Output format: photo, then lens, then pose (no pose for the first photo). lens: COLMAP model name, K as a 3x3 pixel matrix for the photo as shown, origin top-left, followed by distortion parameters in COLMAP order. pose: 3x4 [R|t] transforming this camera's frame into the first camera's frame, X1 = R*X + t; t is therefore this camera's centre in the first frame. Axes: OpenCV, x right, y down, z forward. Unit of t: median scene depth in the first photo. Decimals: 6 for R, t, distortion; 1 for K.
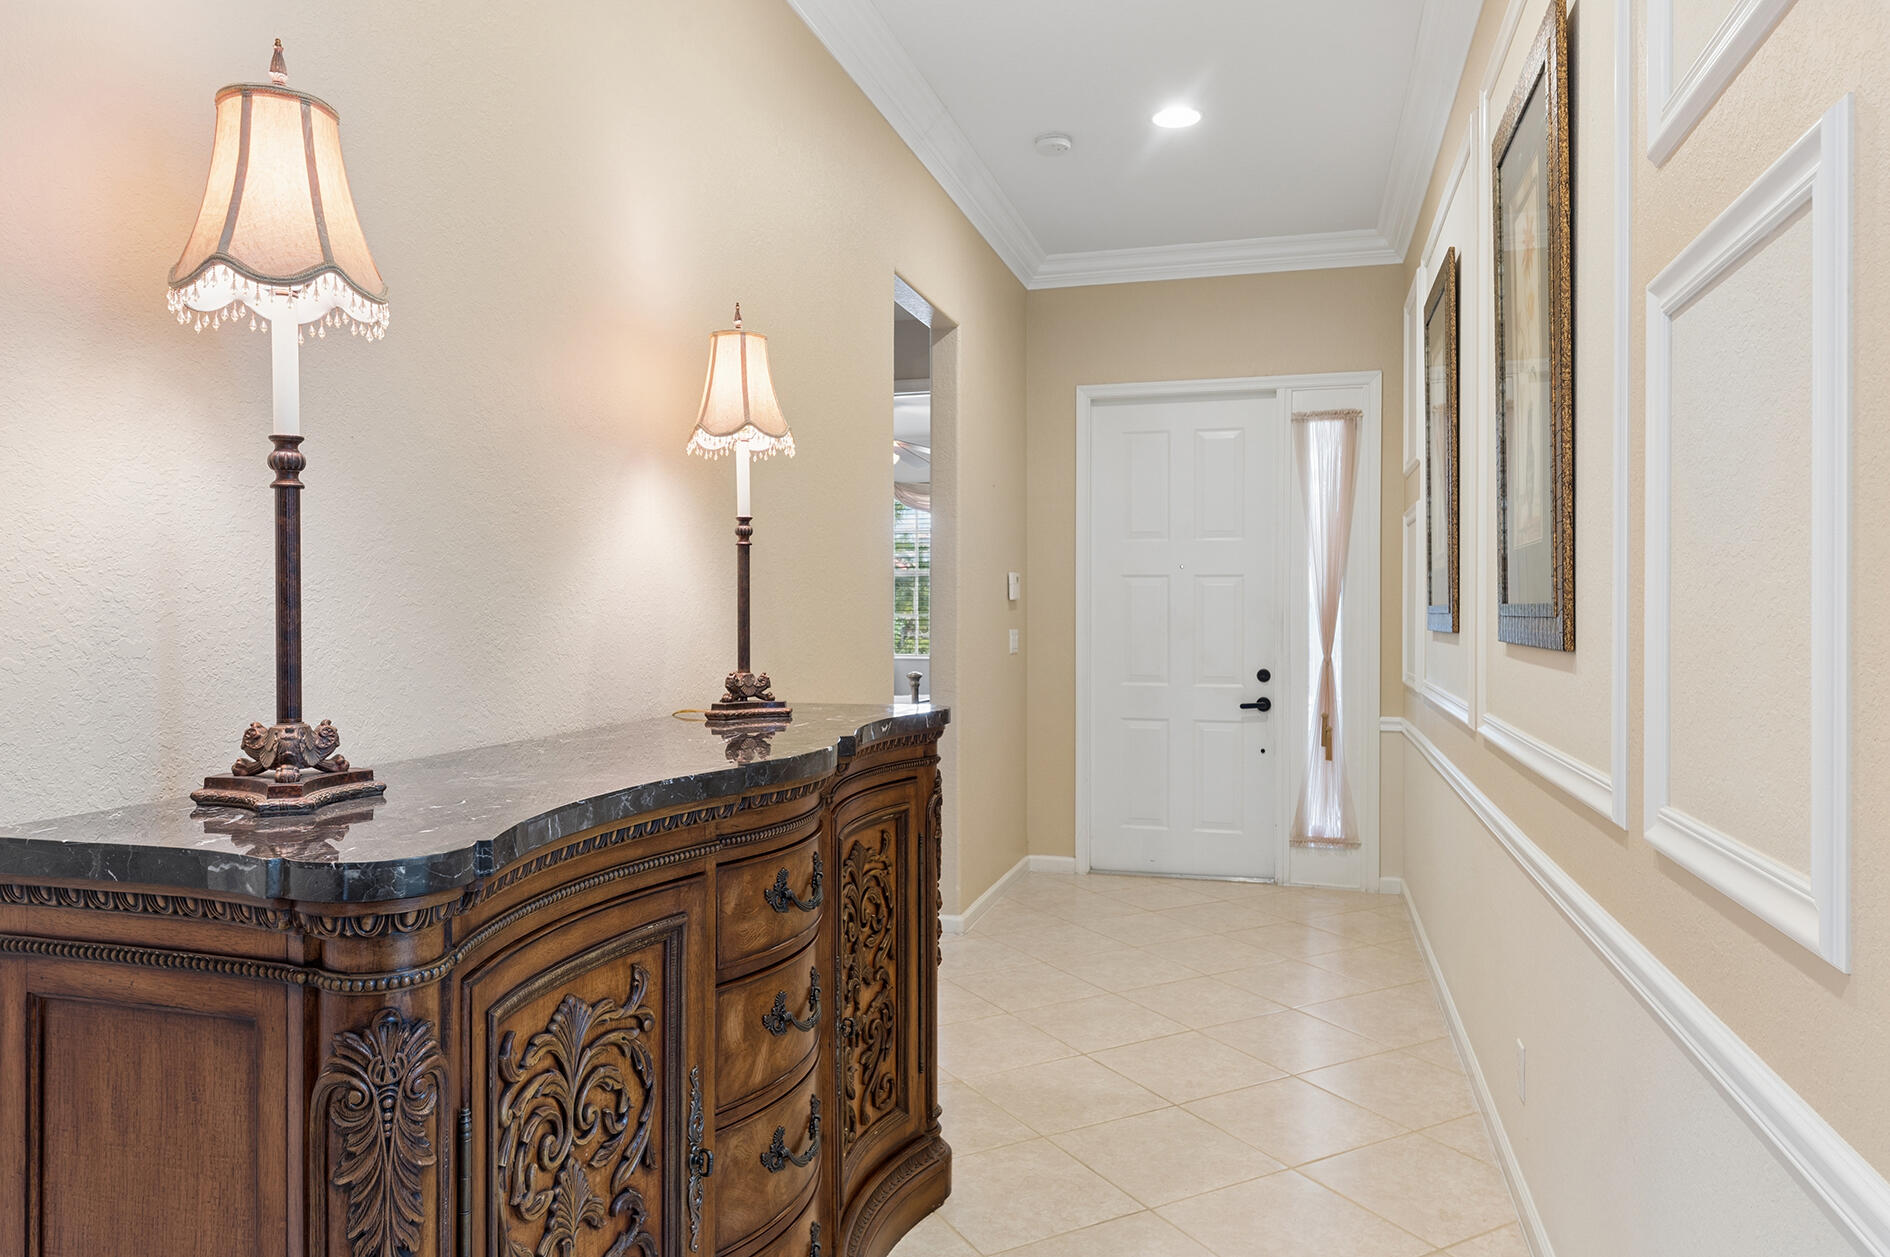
lens RADIAL K [[1238.5, 0, 953.9], [0, 1238.5, 620.9], [0, 0, 1]] dist [0.012084, -0.004041]
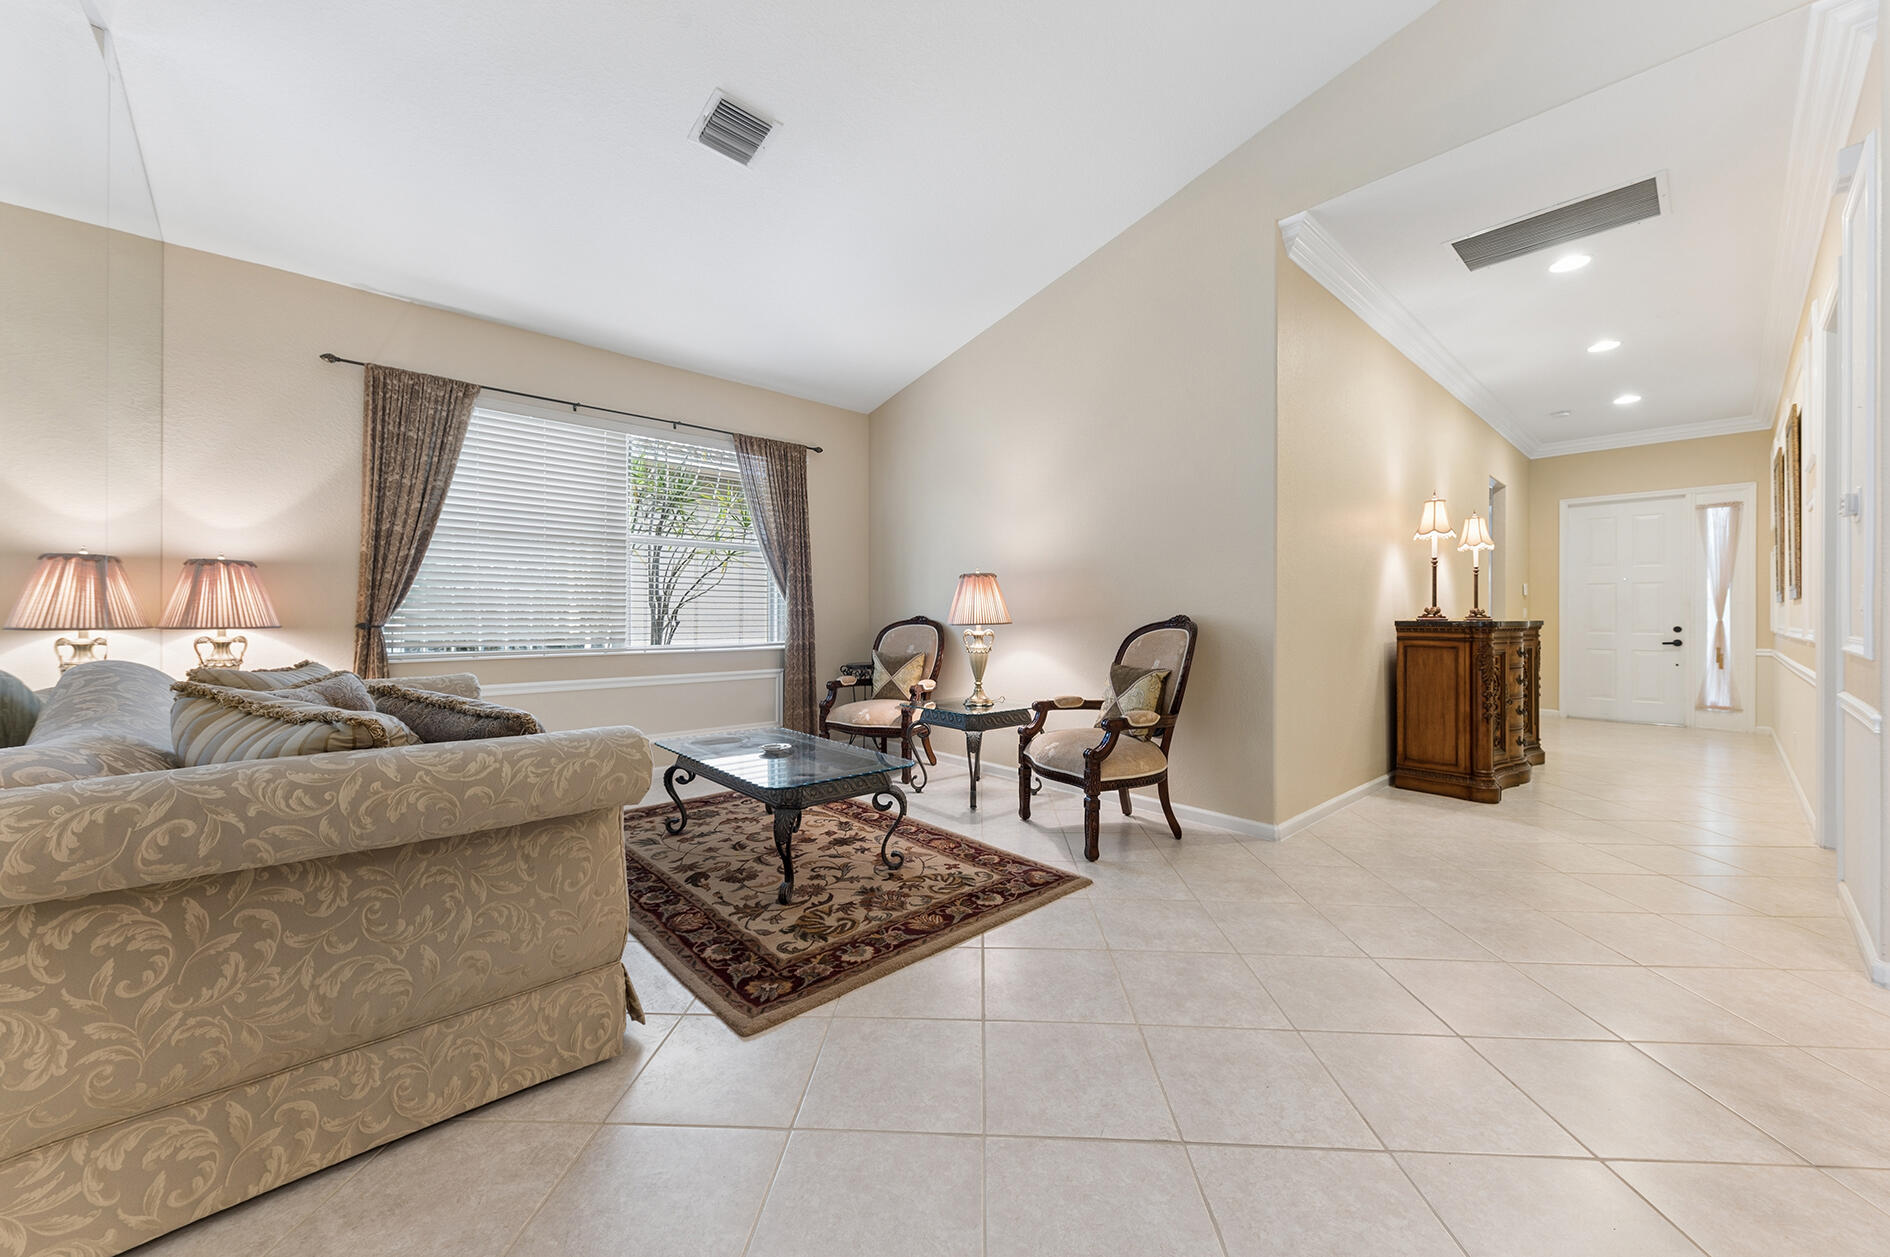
lens RADIAL K [[704.8, 0, 961.2], [0, 704.8, 615.1], [0, 0, 1]] dist [0.011282, -0.000250]
pose [[0.853296, 0.000074, -0.521427, -0.171305], [-0.005382, 0.999948, -0.008664, 0.039345], [0.521399, 0.010199, 0.853252, -0.727934]]
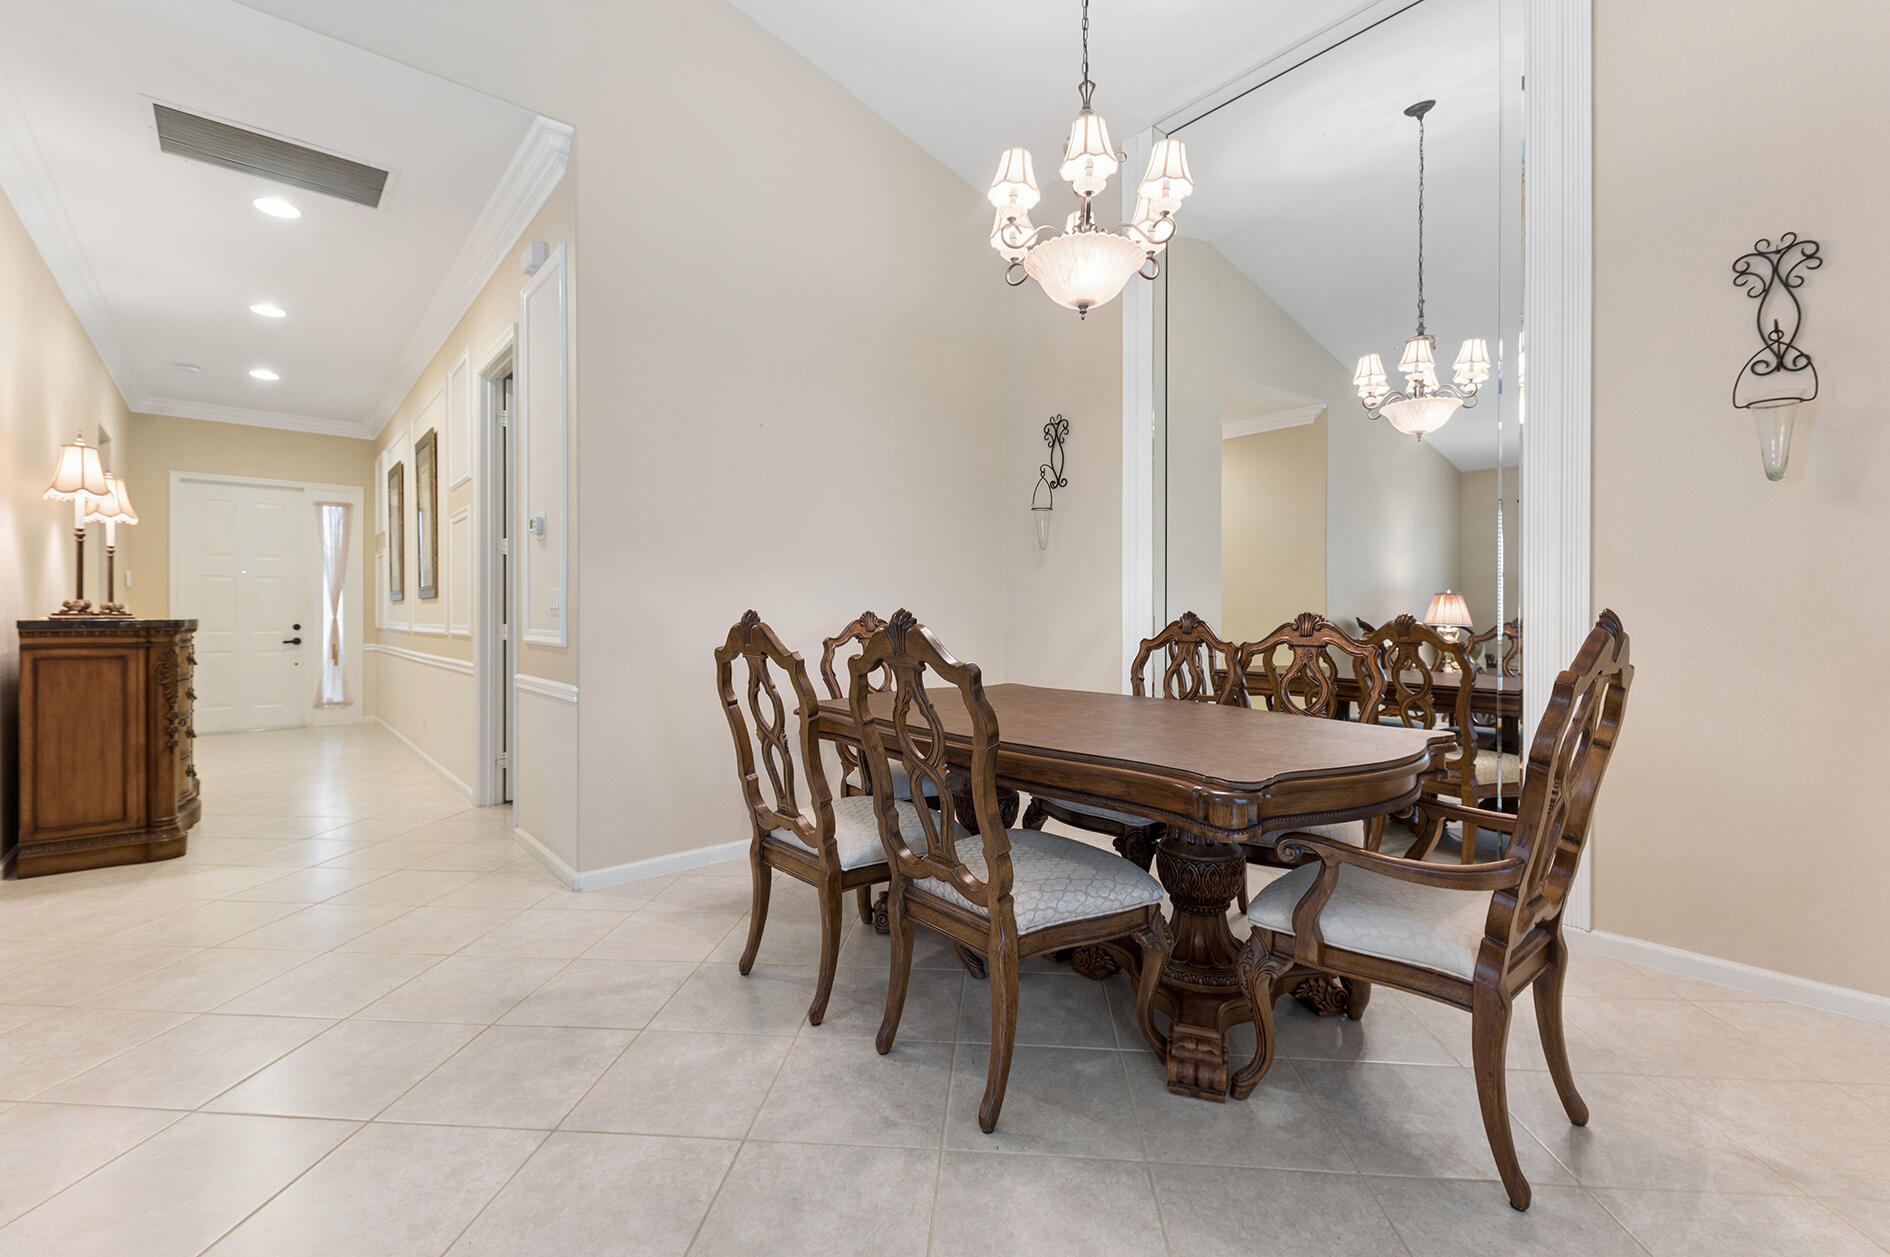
lens RADIAL K [[812.8, 0, 953.7], [0, 812.8, 616.1], [0, 0, 1]] dist [-0.000493, -0.000378]
pose [[0.553459, -0.001107, 0.832875, -0.283545], [0.006123, 0.999978, -0.002739, 0.038794], [-0.832854, 0.006616, 0.553454, -0.685218]]
